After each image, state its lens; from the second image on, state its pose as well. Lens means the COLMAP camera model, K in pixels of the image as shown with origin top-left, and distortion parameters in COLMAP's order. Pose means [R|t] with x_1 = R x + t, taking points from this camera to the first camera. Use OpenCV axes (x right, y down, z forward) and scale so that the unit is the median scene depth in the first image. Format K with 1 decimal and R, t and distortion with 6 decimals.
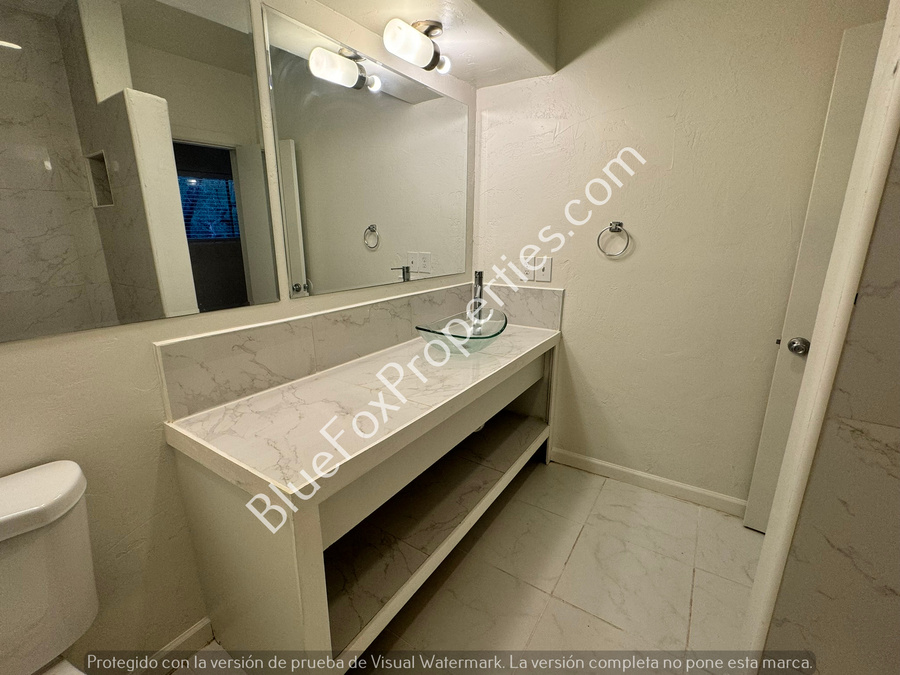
lens RADIAL K [[395.7, 0, 445.5], [0, 395.7, 339.1], [0, 0, 1]] dist [0.004550, 0.000075]
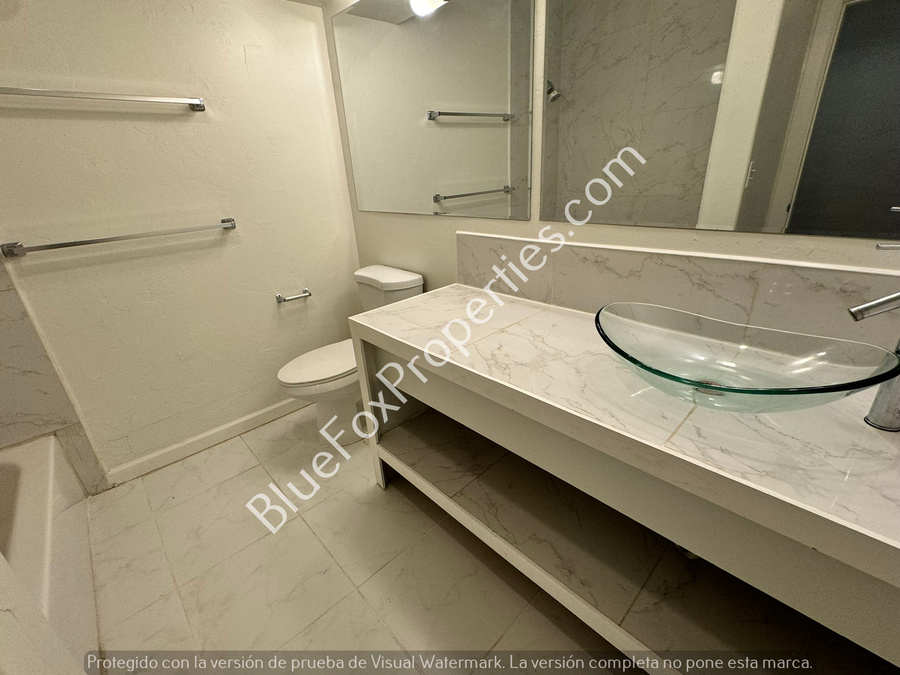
lens RADIAL K [[395.7, 0, 445.9], [0, 395.7, 333.1], [0, 0, 1]] dist [0.004550, 0.000075]
pose [[-0.211558, 0.389315, -0.896480, 0.633426], [-0.194511, 0.882123, 0.428982, -0.221436], [0.957814, 0.265130, -0.110894, 0.905278]]
